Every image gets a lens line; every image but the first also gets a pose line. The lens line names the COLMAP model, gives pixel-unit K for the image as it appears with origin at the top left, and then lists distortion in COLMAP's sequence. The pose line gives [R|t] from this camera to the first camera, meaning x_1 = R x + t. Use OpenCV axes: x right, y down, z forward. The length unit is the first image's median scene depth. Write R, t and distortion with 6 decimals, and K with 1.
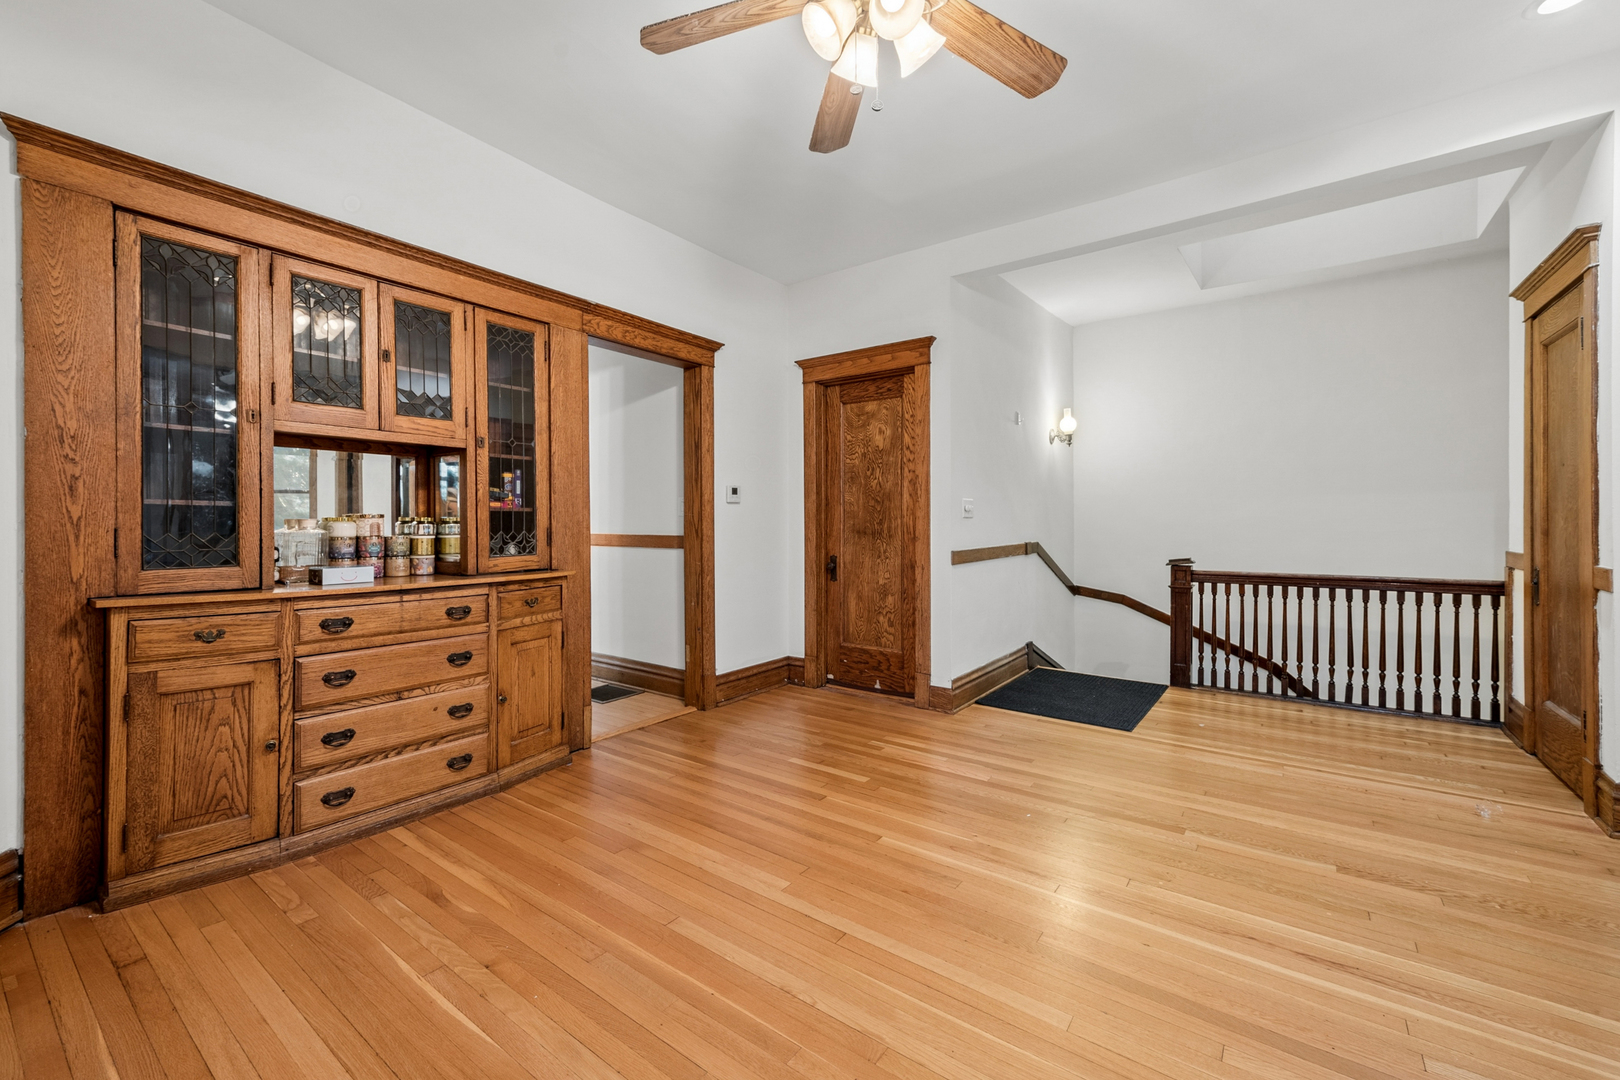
lens RADIAL K [[660.5, 0, 808.7], [0, 660.5, 523.1], [0, 0, 1]] dist [0.000106, -0.000071]
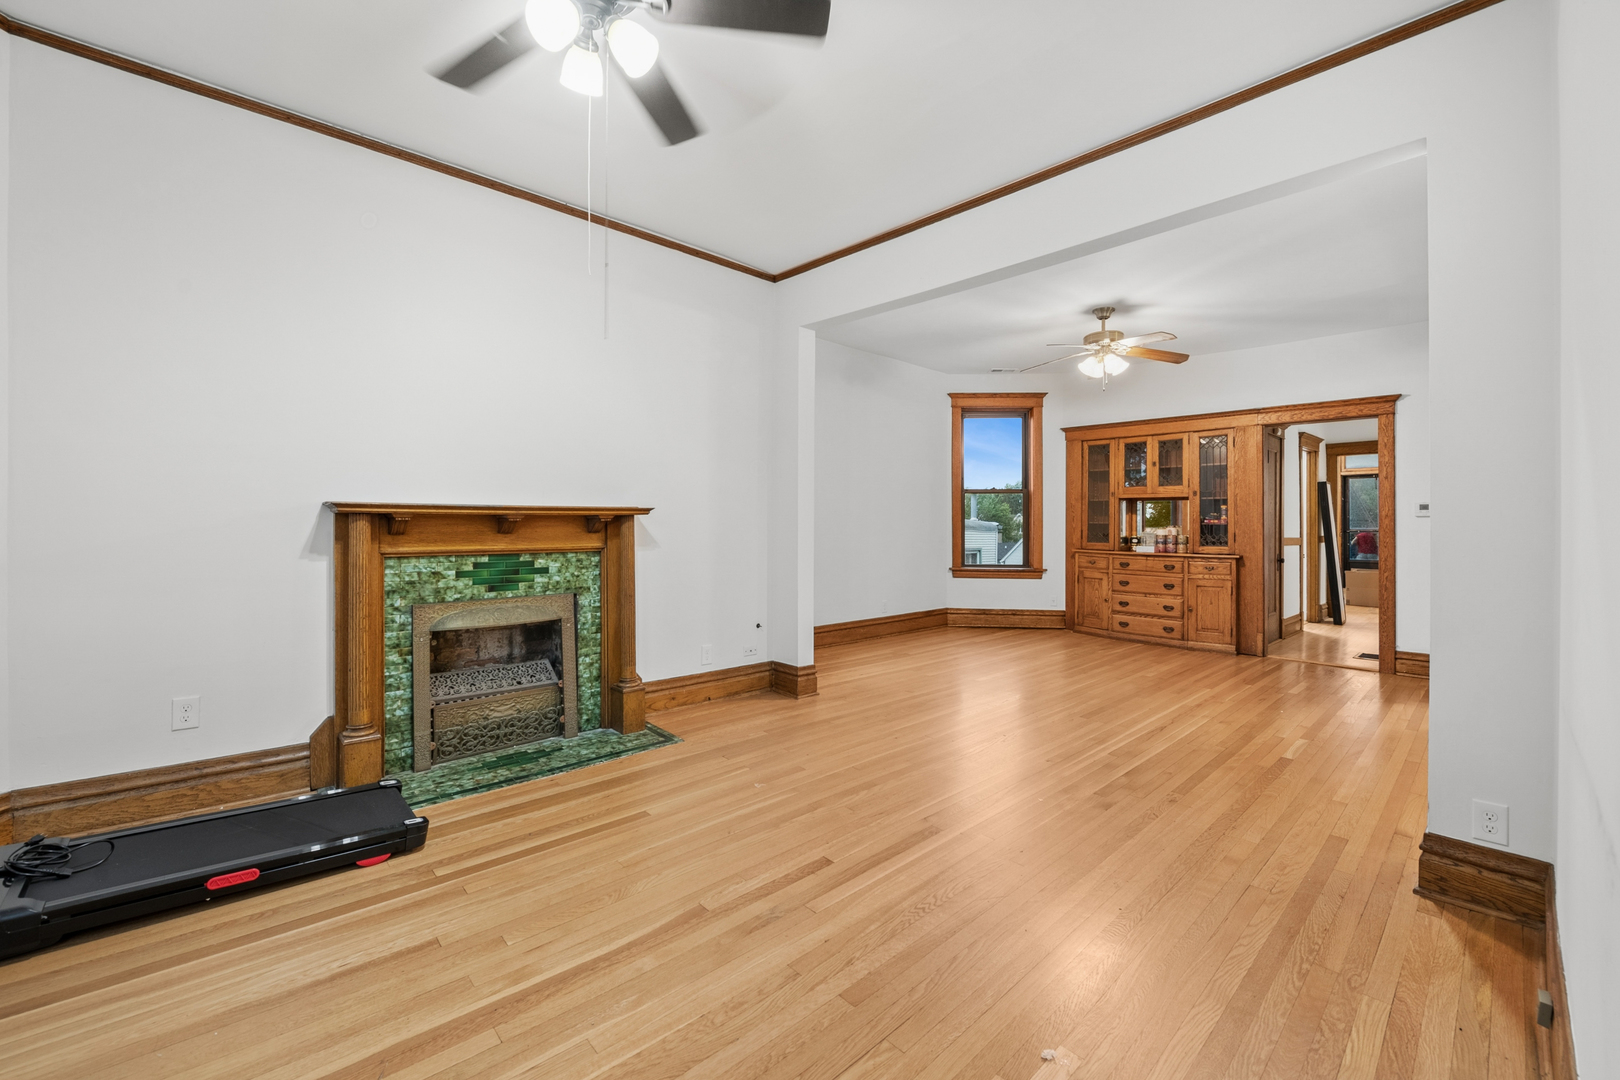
lens RADIAL K [[660.5, 0, 810.5], [0, 660.5, 527.5], [0, 0, 1]] dist [0.000106, -0.000071]
pose [[-0.182004, 0.008566, -0.983261, 2.087062], [-0.006913, 0.999926, 0.009991, -0.024265], [0.983274, 0.008616, -0.181931, 0.155258]]
